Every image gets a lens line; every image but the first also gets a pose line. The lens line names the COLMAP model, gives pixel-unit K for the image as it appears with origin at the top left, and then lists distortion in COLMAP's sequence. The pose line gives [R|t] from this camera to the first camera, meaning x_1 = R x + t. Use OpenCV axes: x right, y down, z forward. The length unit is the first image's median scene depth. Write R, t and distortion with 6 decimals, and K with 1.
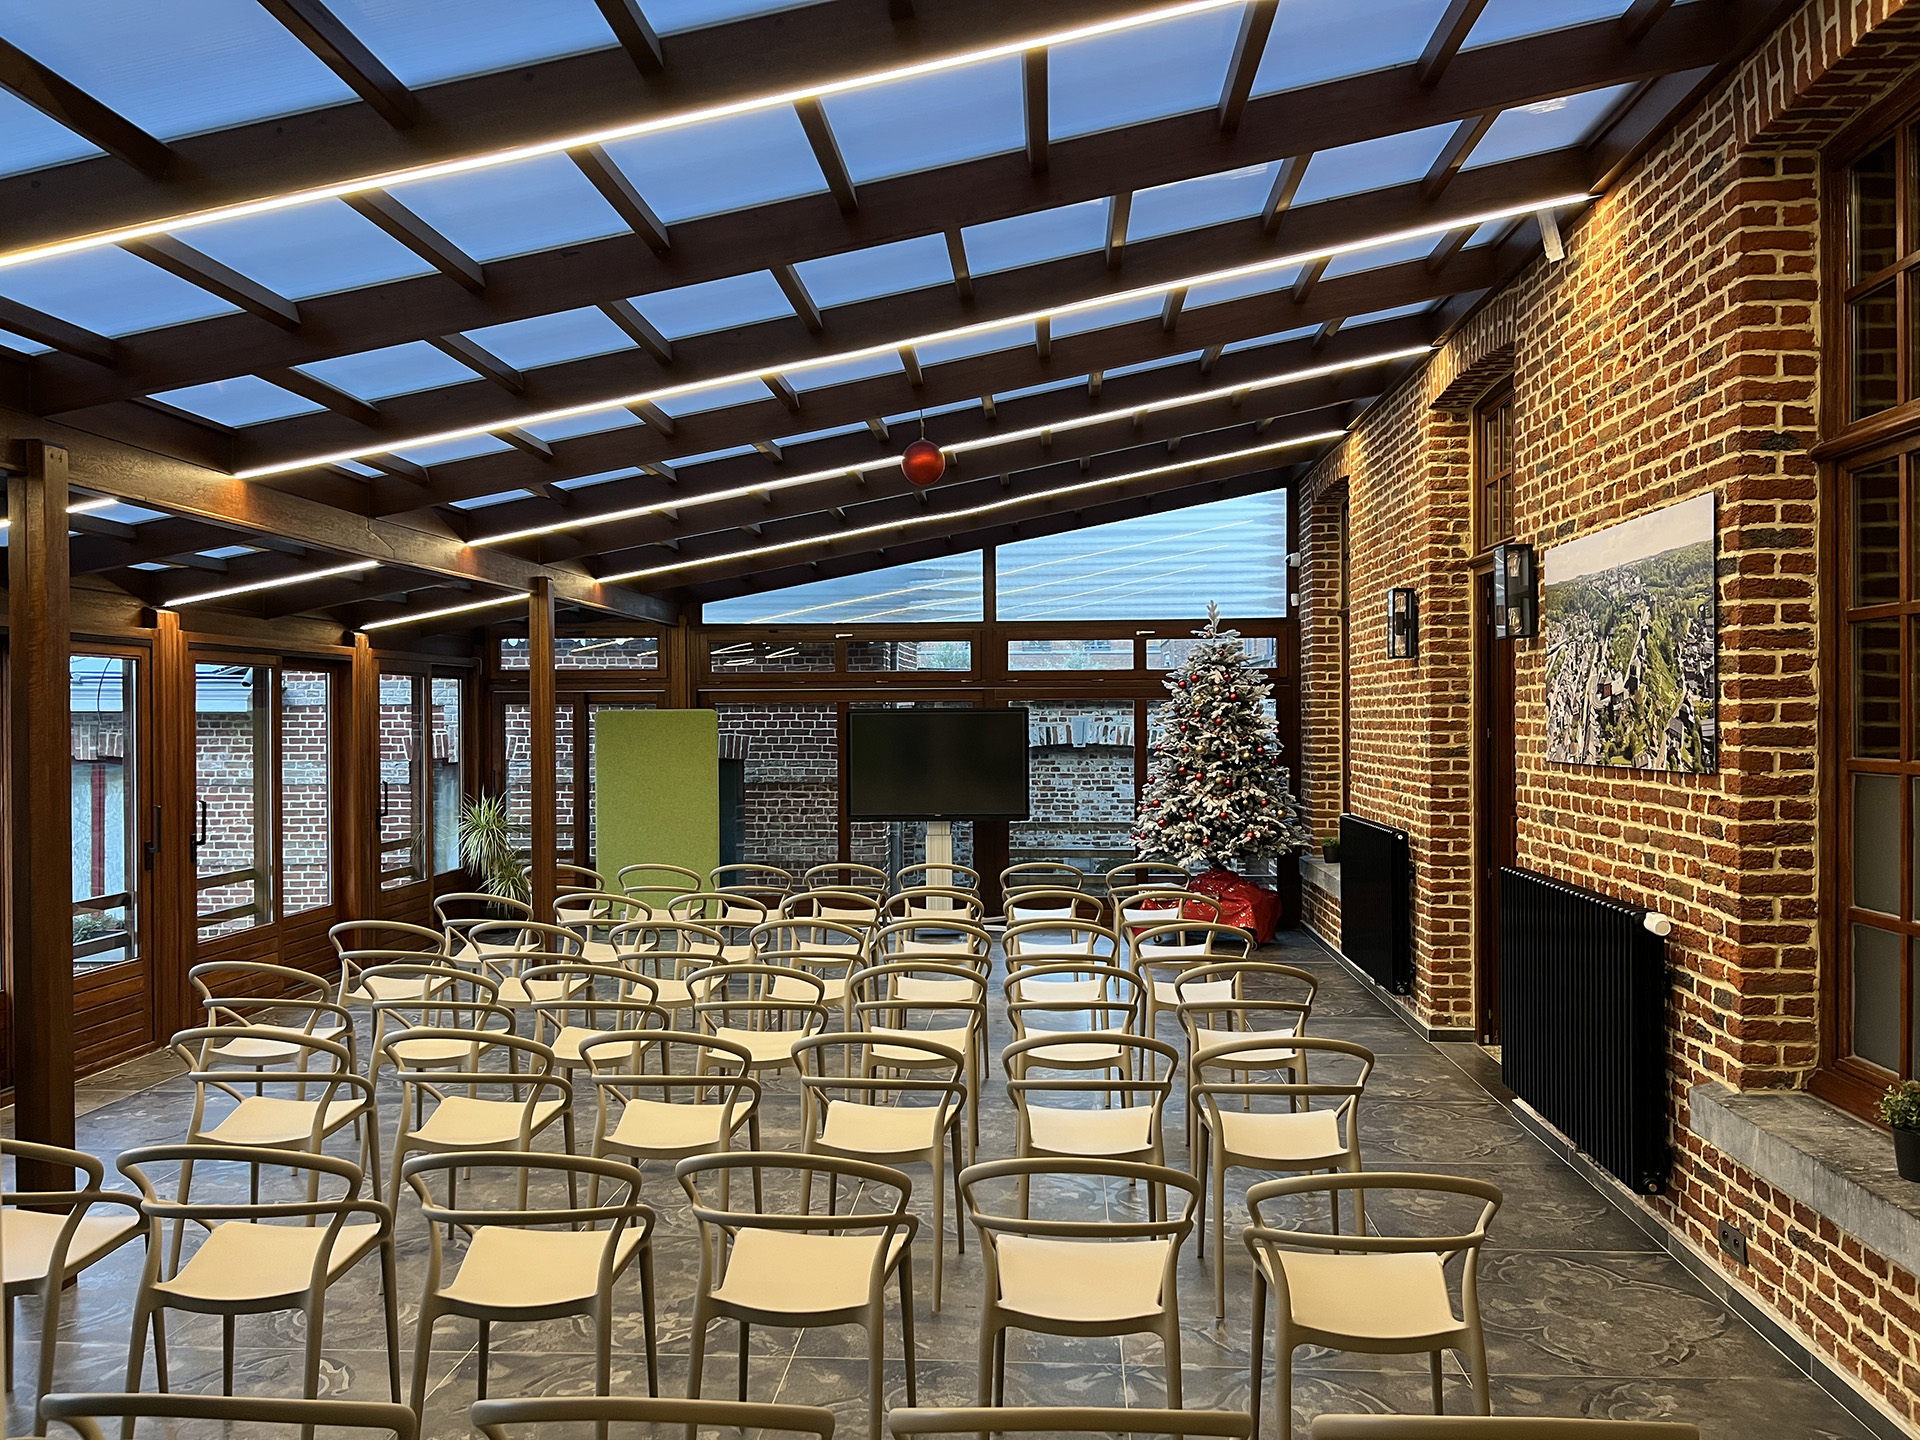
lens RADIAL K [[1427.7, 0, 954.6], [0, 1427.7, 727.5], [0, 0, 1]] dist [0.084885, -0.094080]
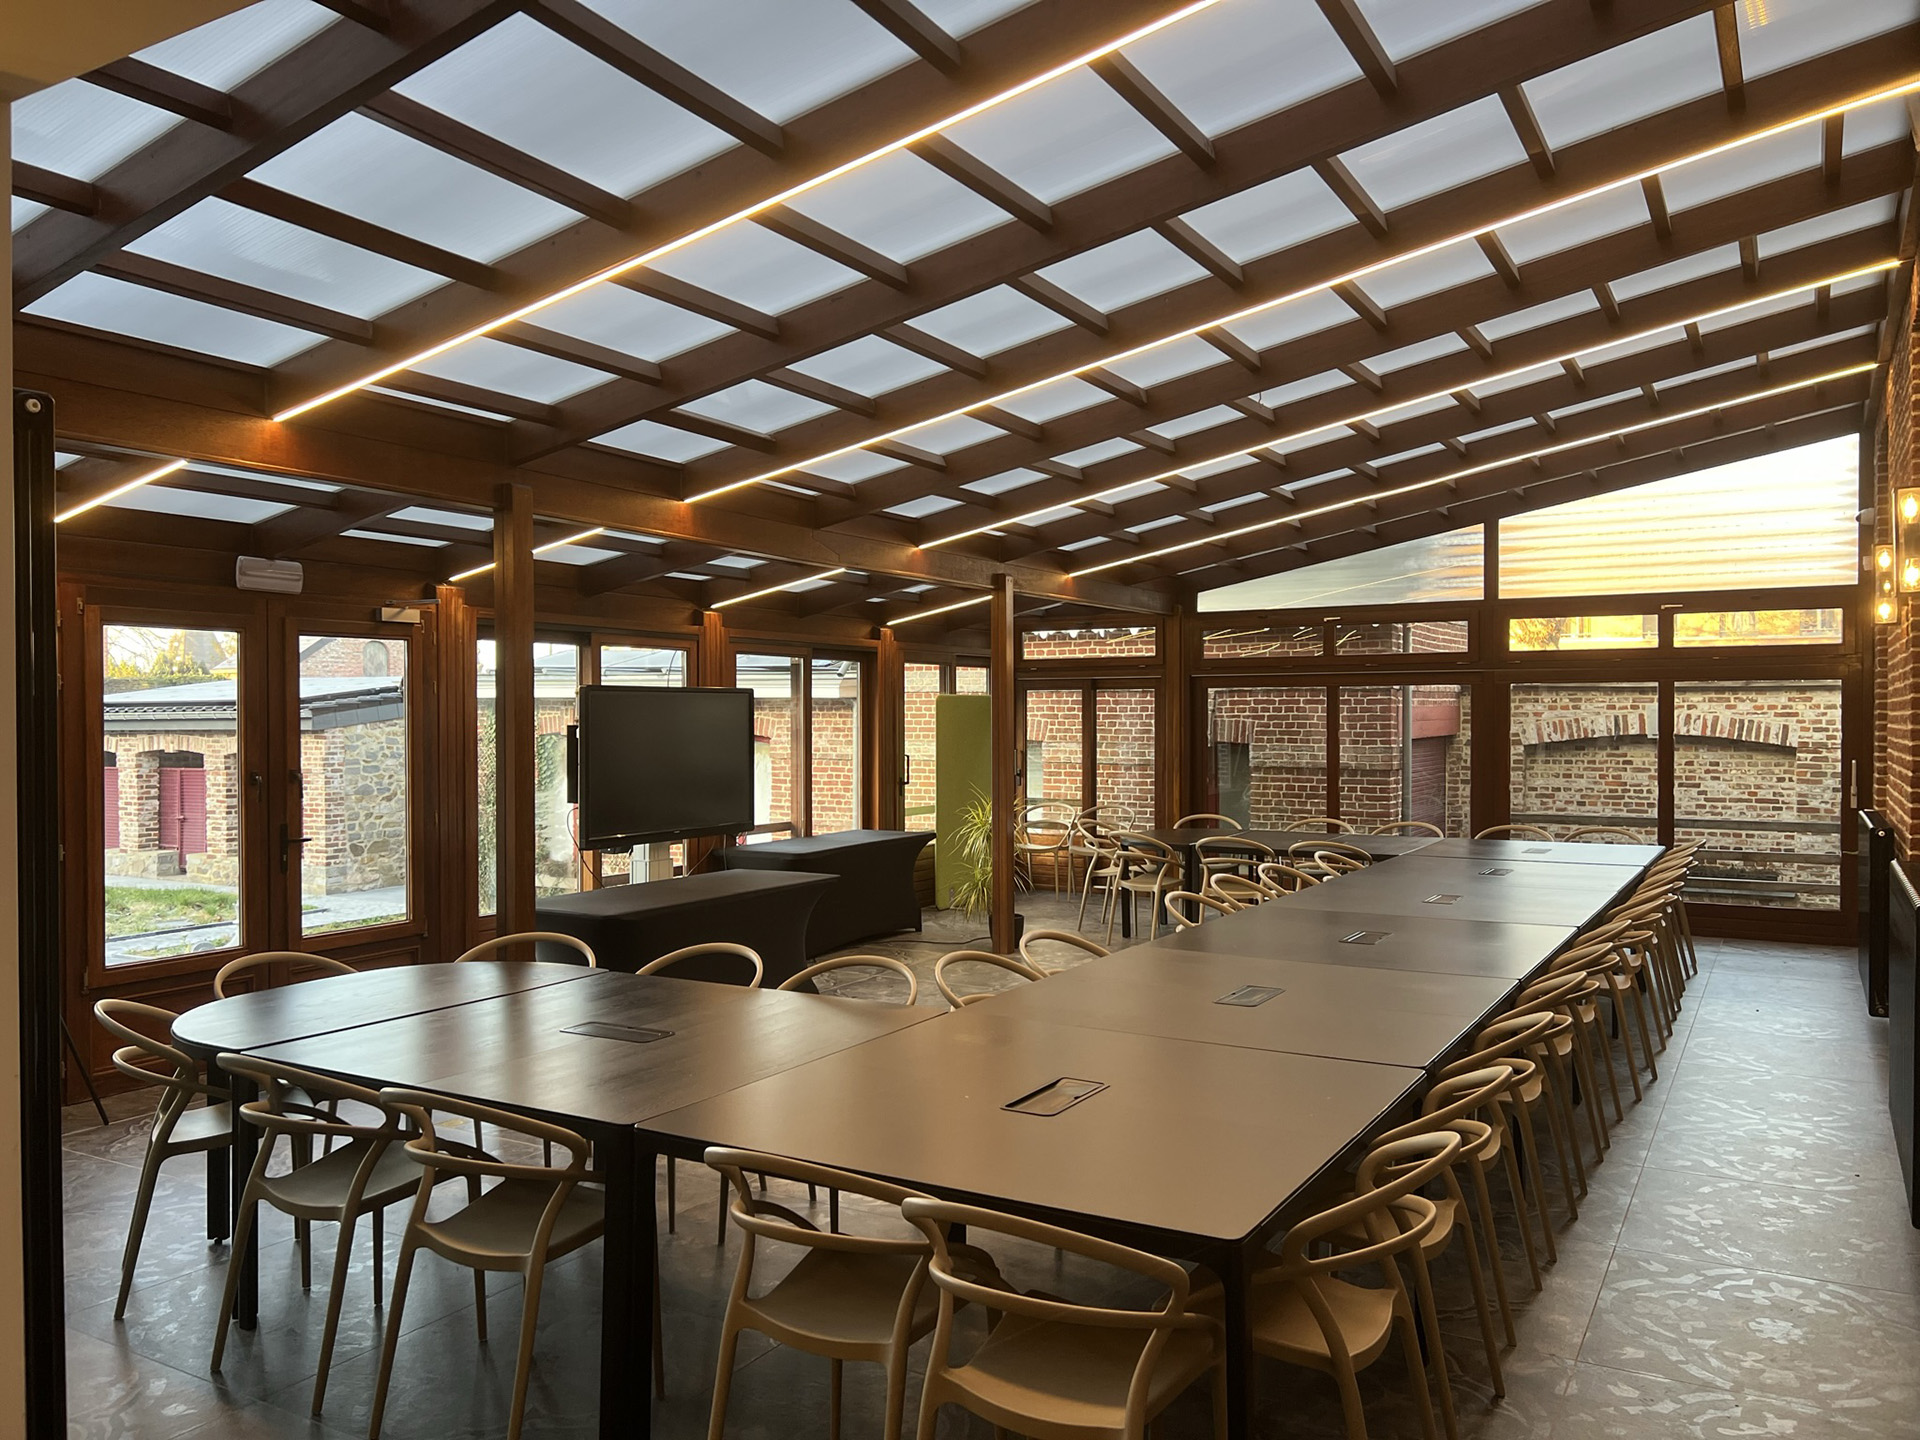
lens RADIAL K [[1427.7, 0, 954.6], [0, 1427.7, 727.5], [0, 0, 1]] dist [0.084885, -0.094080]
pose [[0.891192, 0.008001, -0.453556, 0.142295], [-0.007328, 0.999968, 0.003241, 0.009807], [0.453567, 0.000435, 0.891222, -0.012150]]
